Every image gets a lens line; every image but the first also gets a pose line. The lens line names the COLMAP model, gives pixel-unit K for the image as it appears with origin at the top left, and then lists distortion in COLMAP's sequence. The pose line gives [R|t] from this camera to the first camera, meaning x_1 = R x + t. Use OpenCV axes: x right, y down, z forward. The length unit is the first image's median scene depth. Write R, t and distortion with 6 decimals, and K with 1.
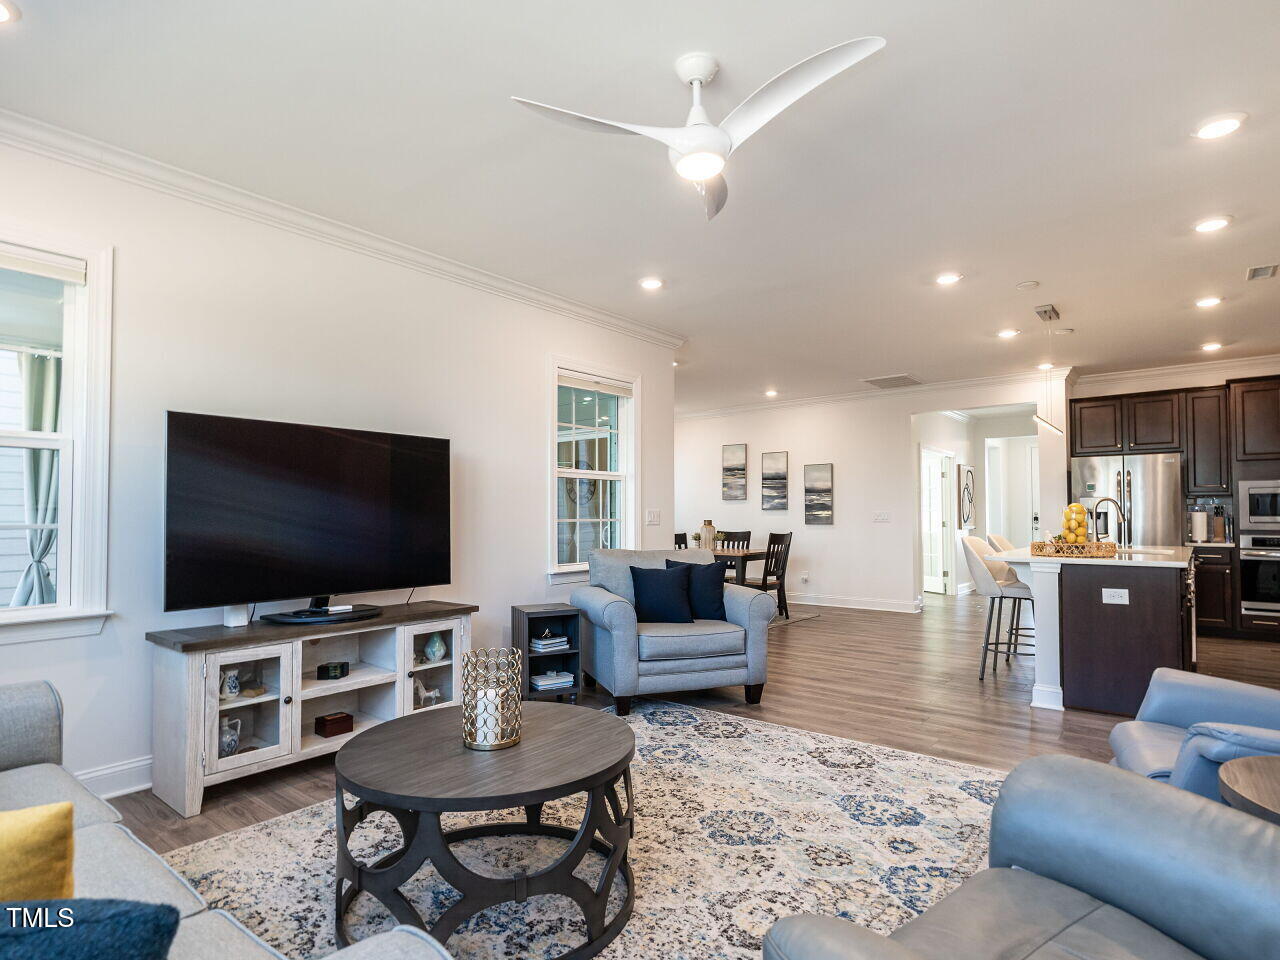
lens RADIAL K [[698.6, 0, 640.9], [0, 698.6, 495.9], [0, 0, 1]] dist [-0.003045, 0.000298]
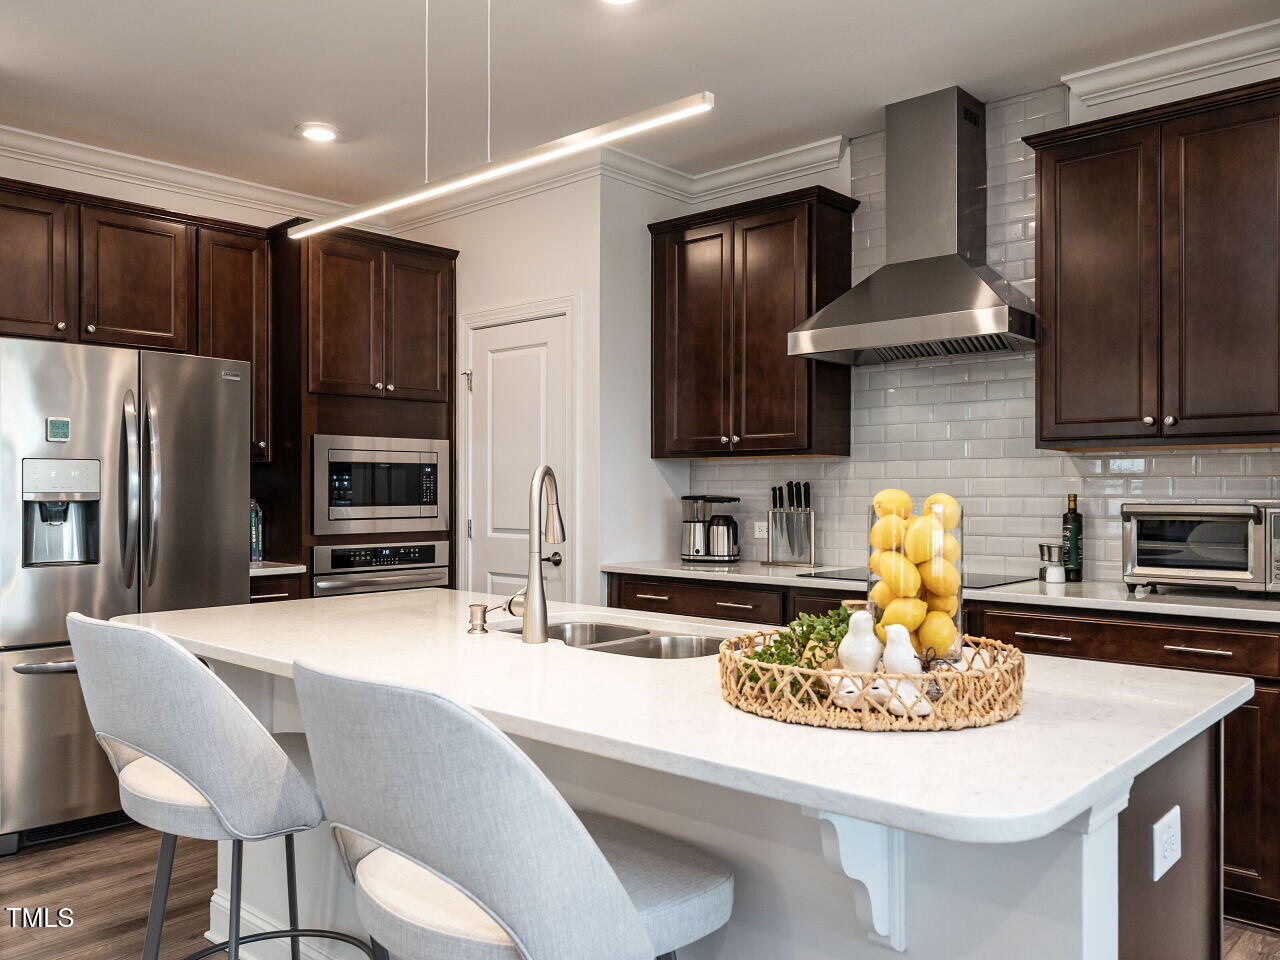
lens RADIAL K [[1036.0, 0, 640.0], [0, 1036.0, 480.0], [0, 0, 1]] dist [0.002108, 0.000421]
pose [[0.053717, 0.008696, 0.998518, 0.288524], [-0.026019, 0.999635, -0.007306, 0.016795], [-0.998217, -0.025588, 0.053924, 1.292194]]
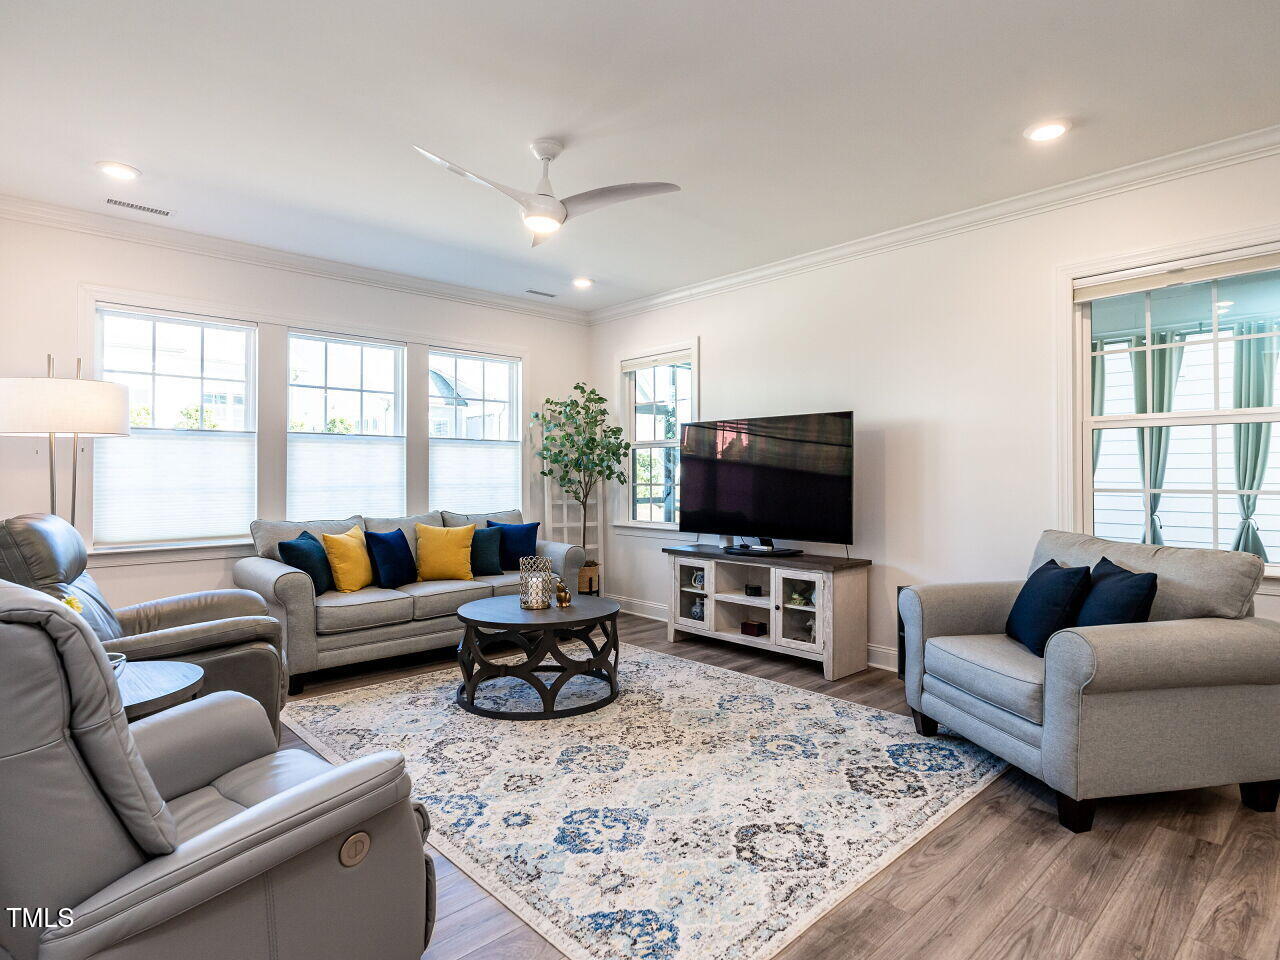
lens RADIAL K [[695.2, 0, 638.3], [0, 695.2, 463.7], [0, 0, 1]] dist [-0.000936, 0.000925]
pose [[-0.140614, -0.012718, -0.989983, 0.881748], [0.027678, 0.999476, -0.016771, 0.011688], [0.989678, -0.029759, -0.140188, 0.873842]]
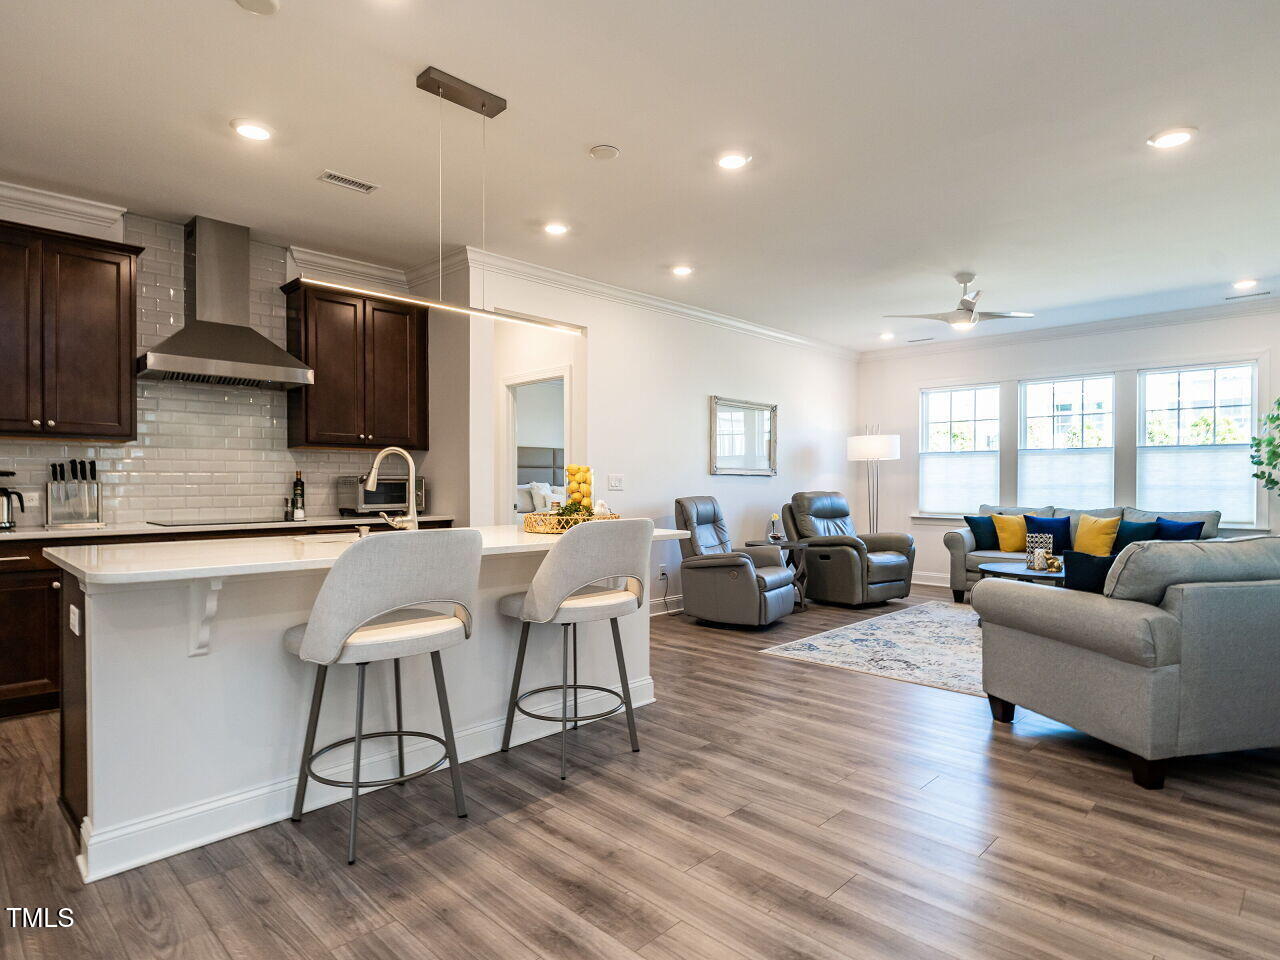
lens RADIAL K [[726.7, 0, 640.0], [0, 726.7, 480.0], [0, 0, 1]] dist [-0.001019, -0.000442]
pose [[-0.995312, -0.003060, 0.096664, 0.568626], [-0.005545, 0.999661, -0.025453, 0.058288], [-0.096553, -0.025870, -0.994992, 2.180382]]
